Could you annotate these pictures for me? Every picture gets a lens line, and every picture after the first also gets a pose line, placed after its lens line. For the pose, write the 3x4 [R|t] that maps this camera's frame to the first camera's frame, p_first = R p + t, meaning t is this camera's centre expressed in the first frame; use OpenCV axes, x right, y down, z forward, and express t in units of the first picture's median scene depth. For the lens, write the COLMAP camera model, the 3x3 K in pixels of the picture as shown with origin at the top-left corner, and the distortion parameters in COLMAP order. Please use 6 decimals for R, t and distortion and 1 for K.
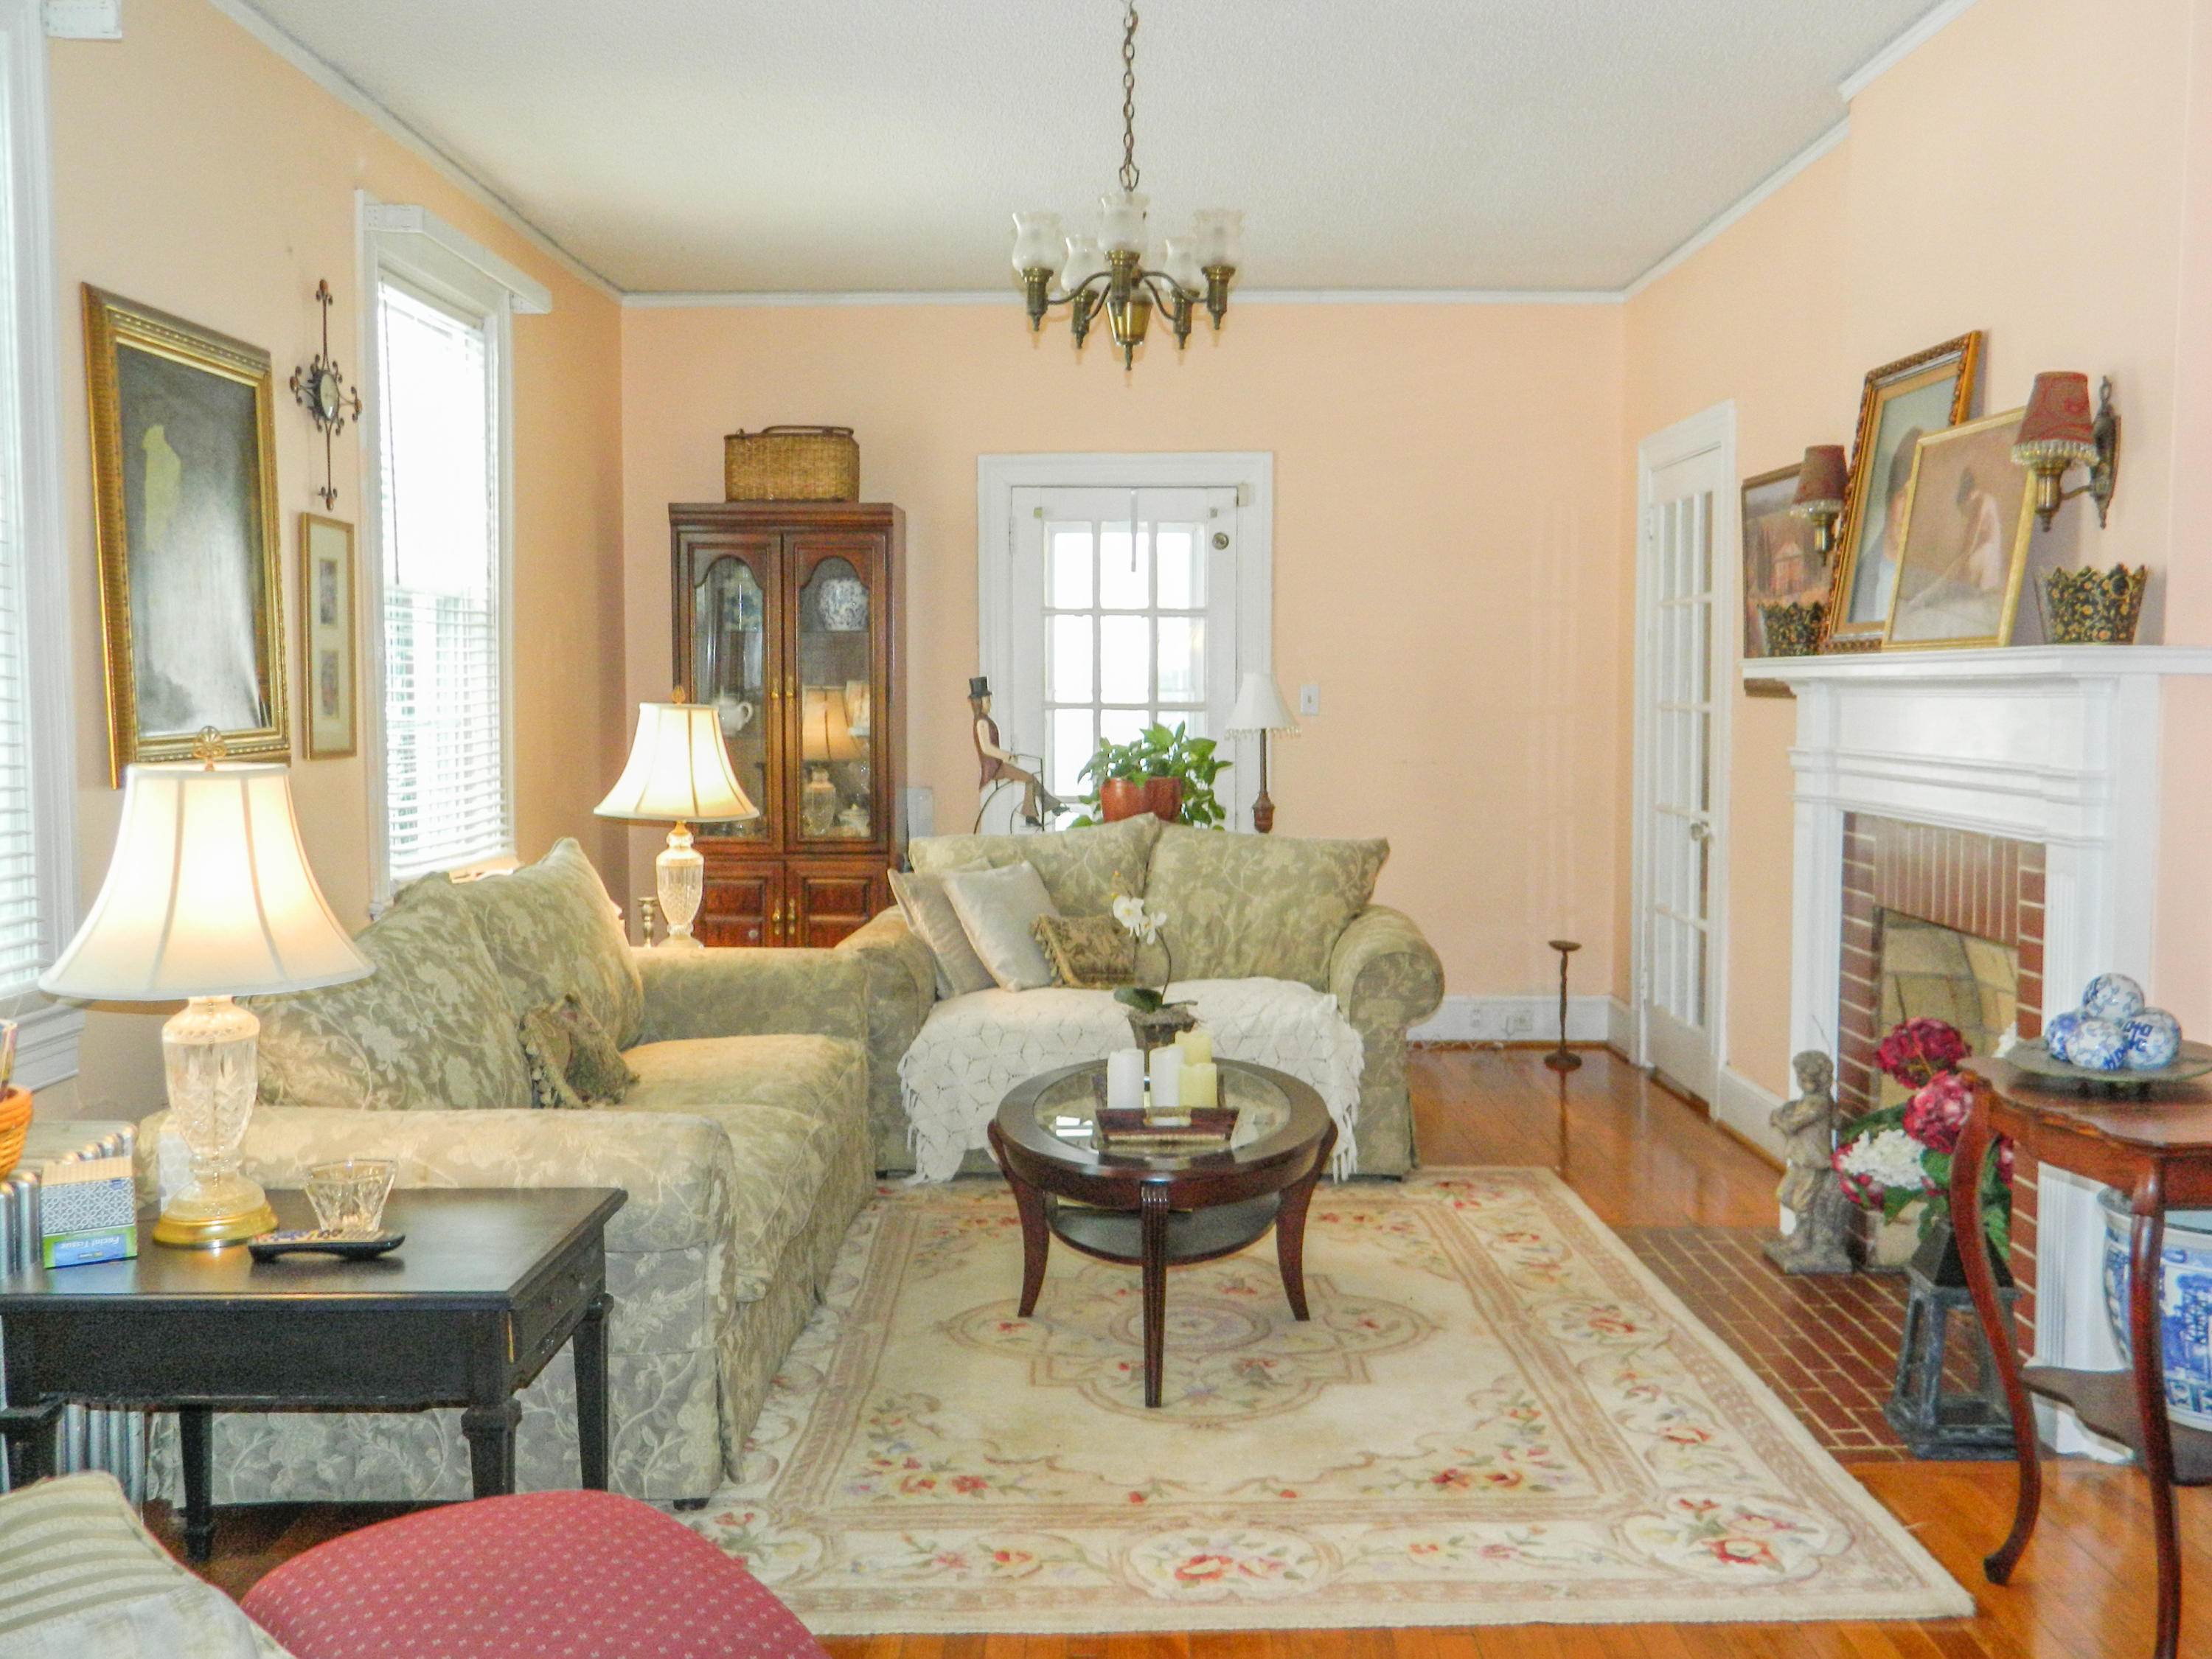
lens RADIAL K [[2108.2, 0, 1106.0], [0, 2108.2, 829.5], [0, 0, 1]] dist [0.045760, -0.037745]
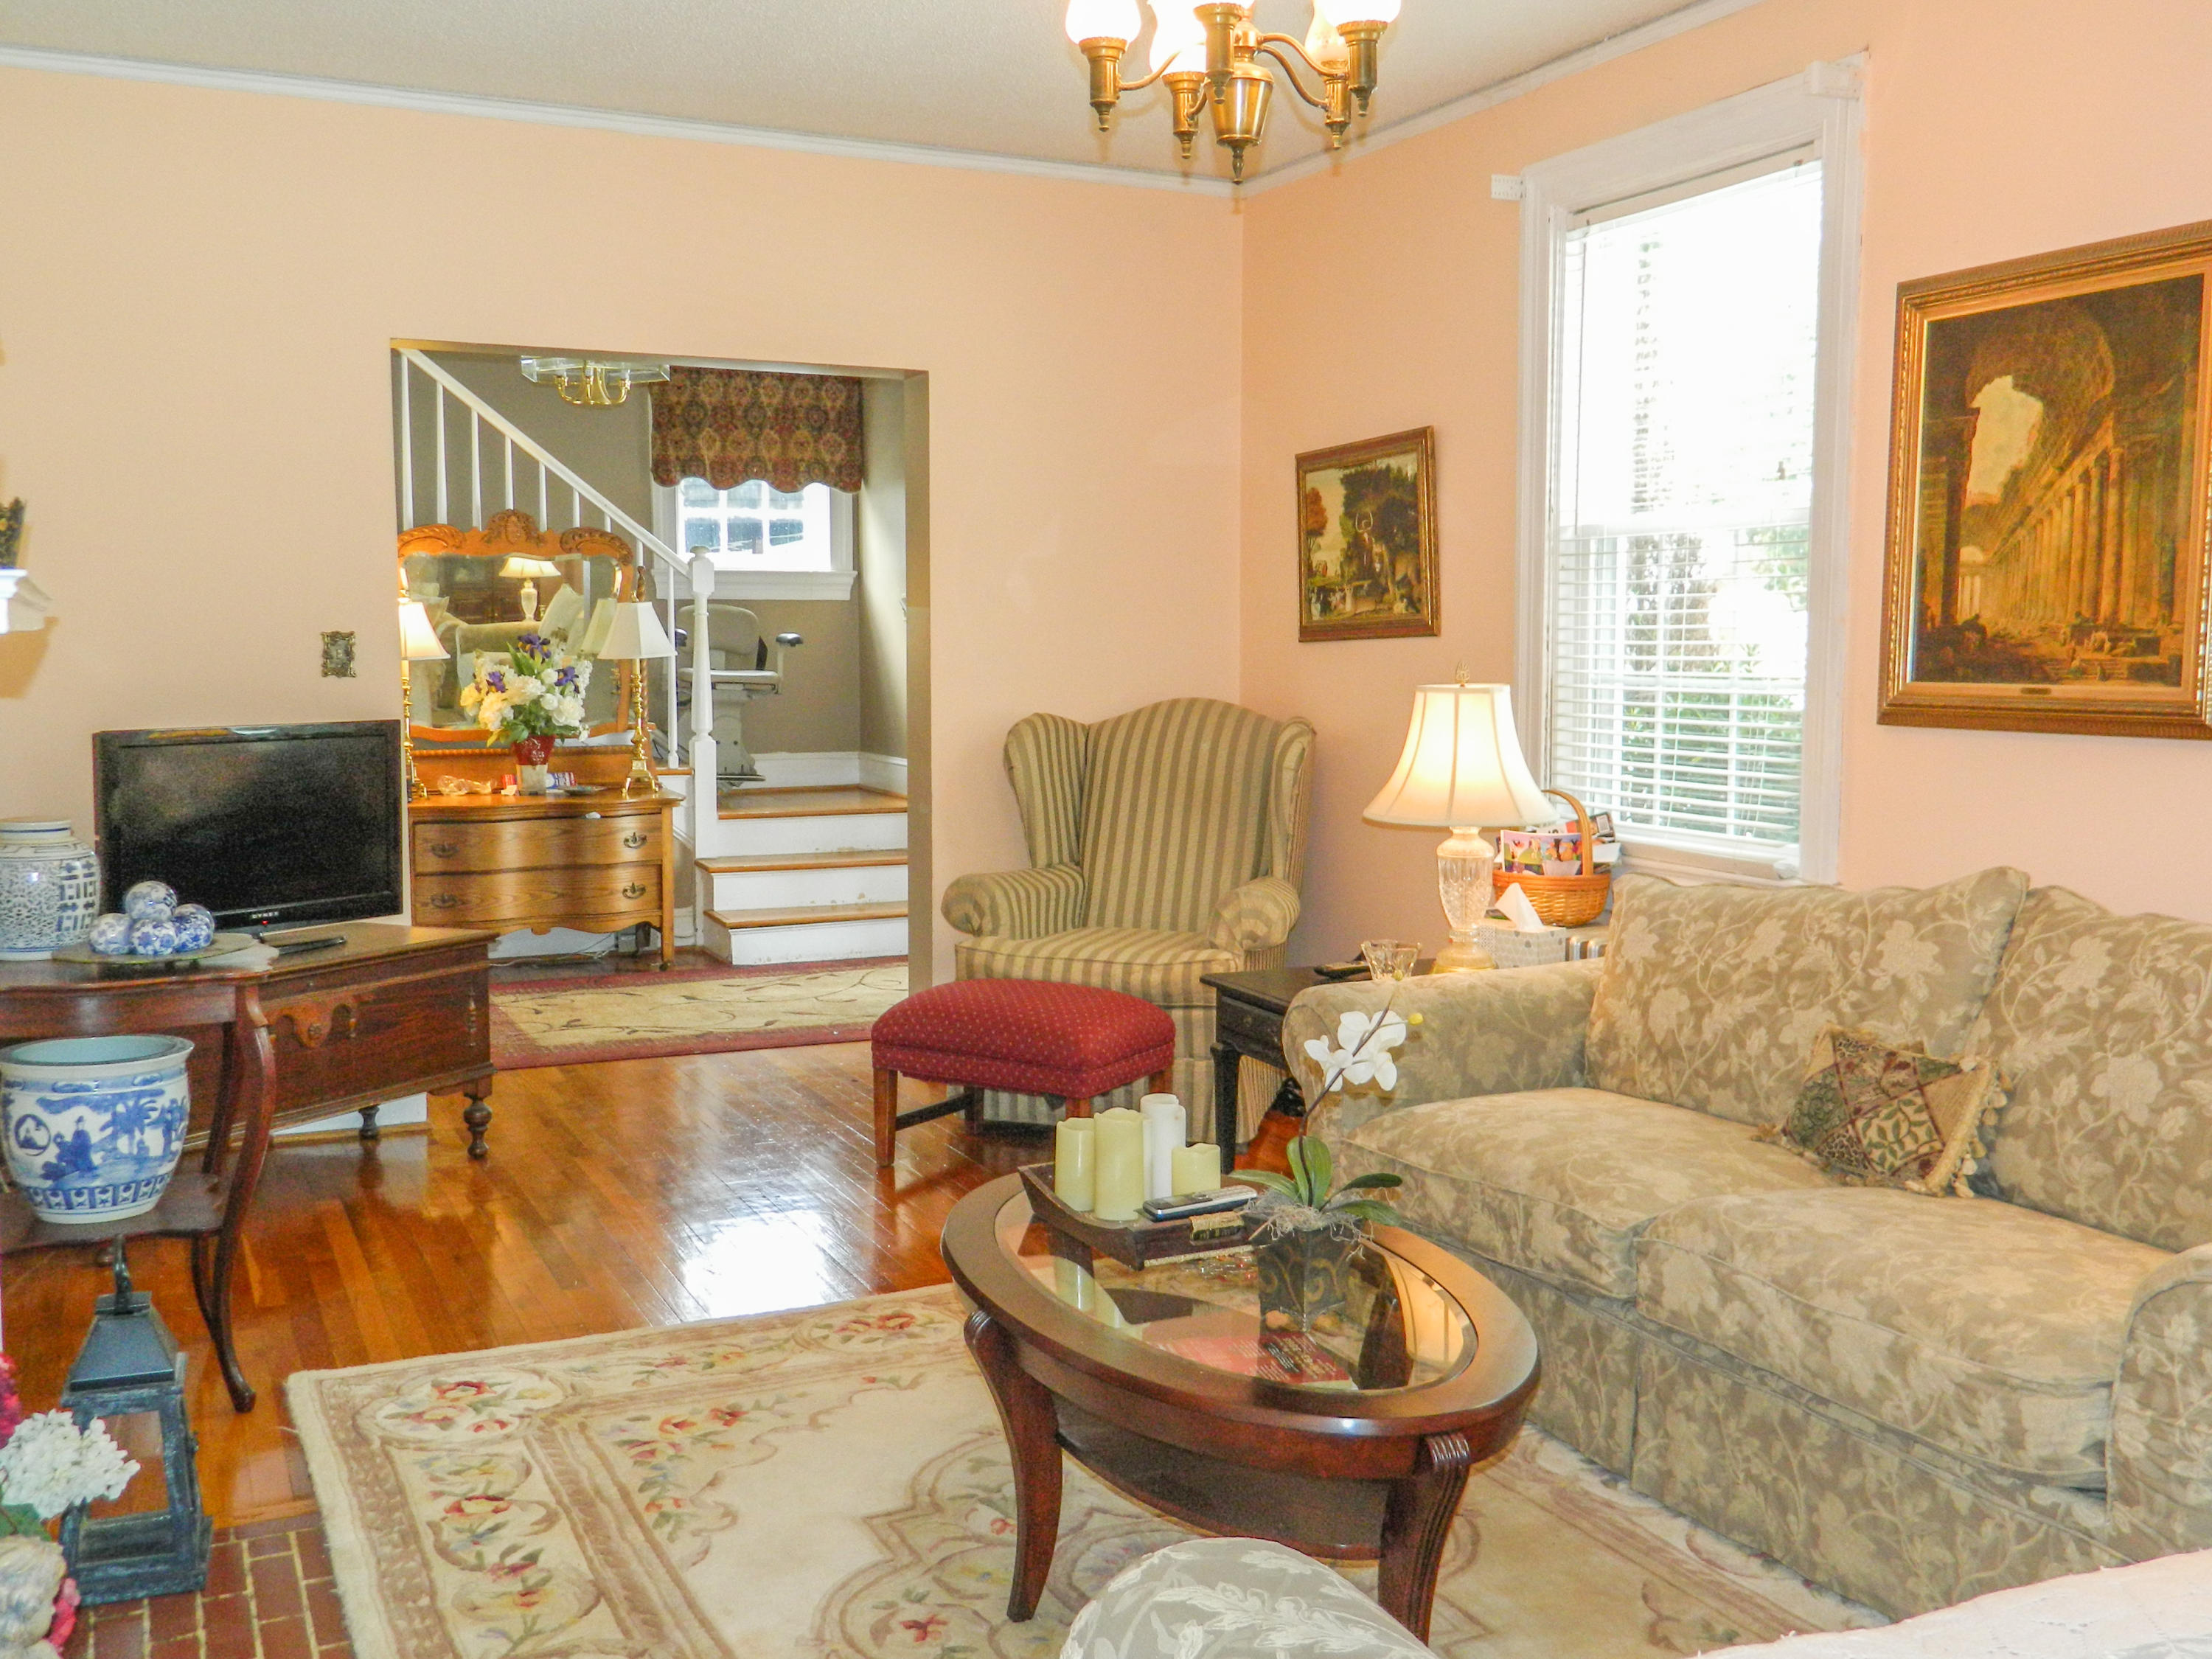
lens RADIAL K [[2093.1, 0, 1106.0], [0, 2093.1, 829.5], [0, 0, 1]] dist [0.014726, -0.008681]
pose [[-0.902592, 0.047488, -0.427870, 0.309502], [-0.023310, 0.987048, 0.158722, -0.103373], [0.429865, 0.153235, -0.889795, 1.434927]]
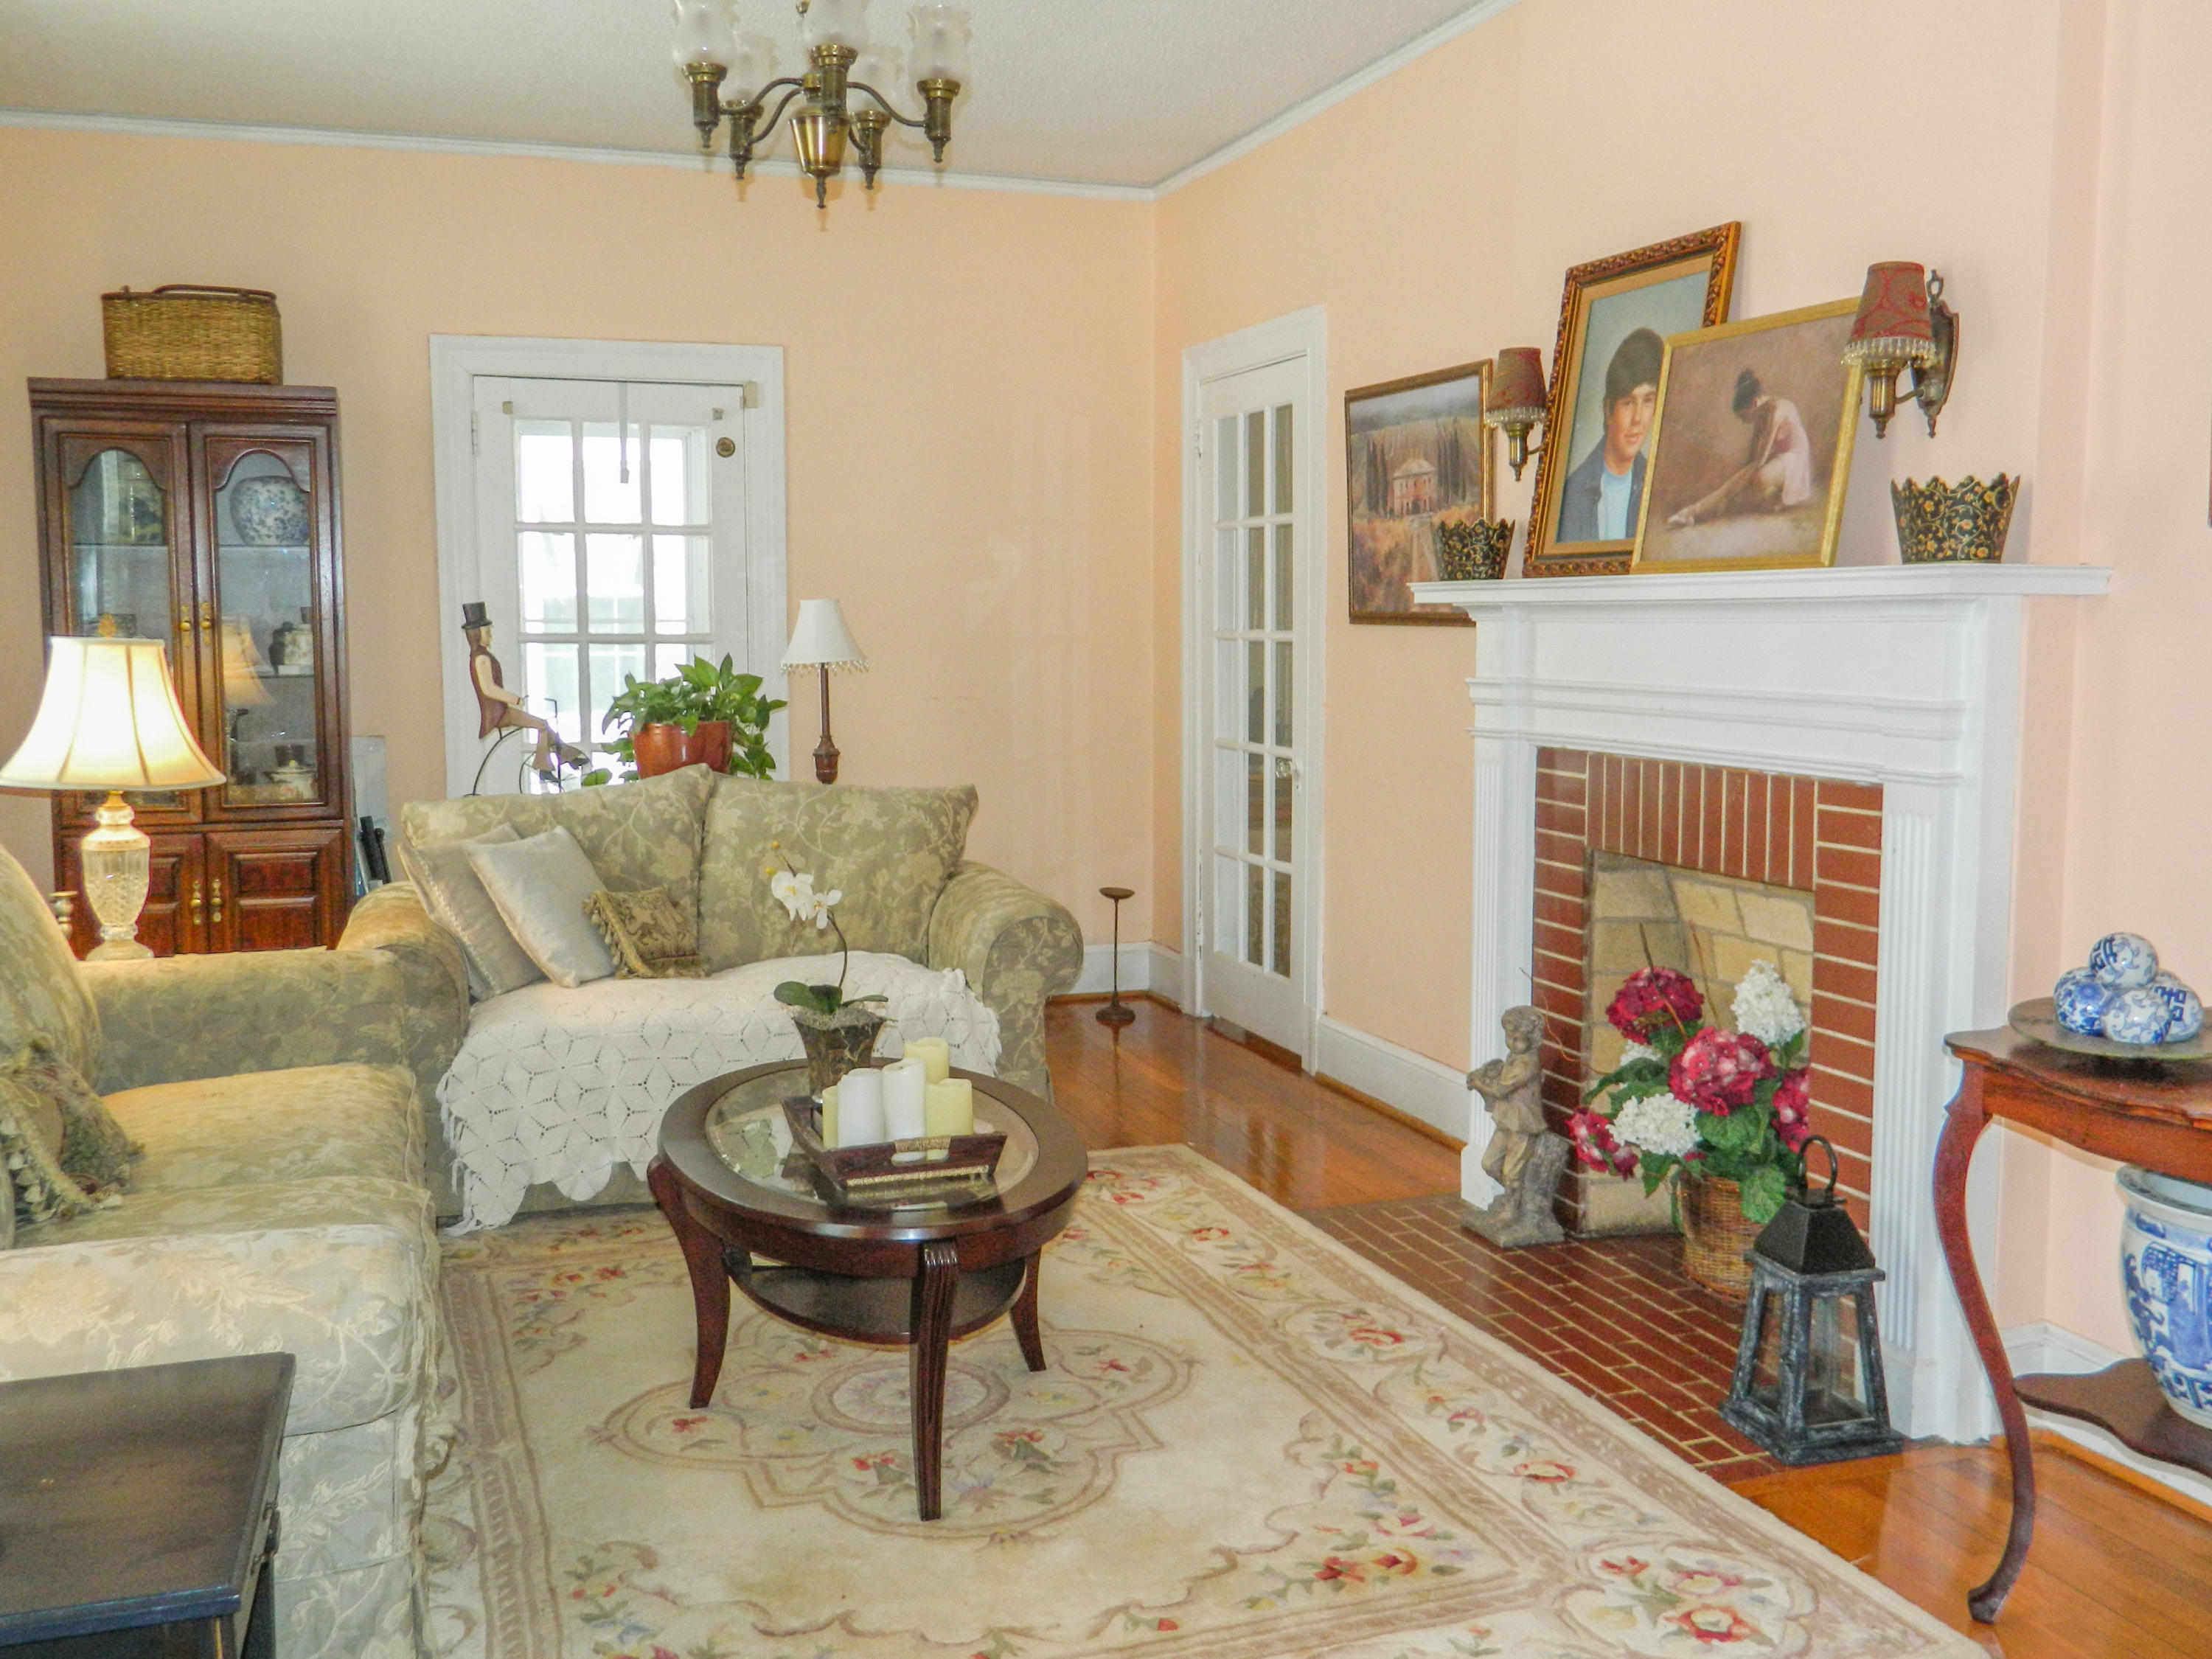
lens RADIAL K [[2108.2, 0, 1106.0], [0, 2108.2, 829.5], [0, 0, 1]] dist [0.045760, -0.037745]
pose [[0.946544, -0.034978, 0.320672, -0.131706], [0.024501, 0.999028, 0.036650, -0.011292], [-0.321642, -0.026834, 0.946481, 0.188144]]
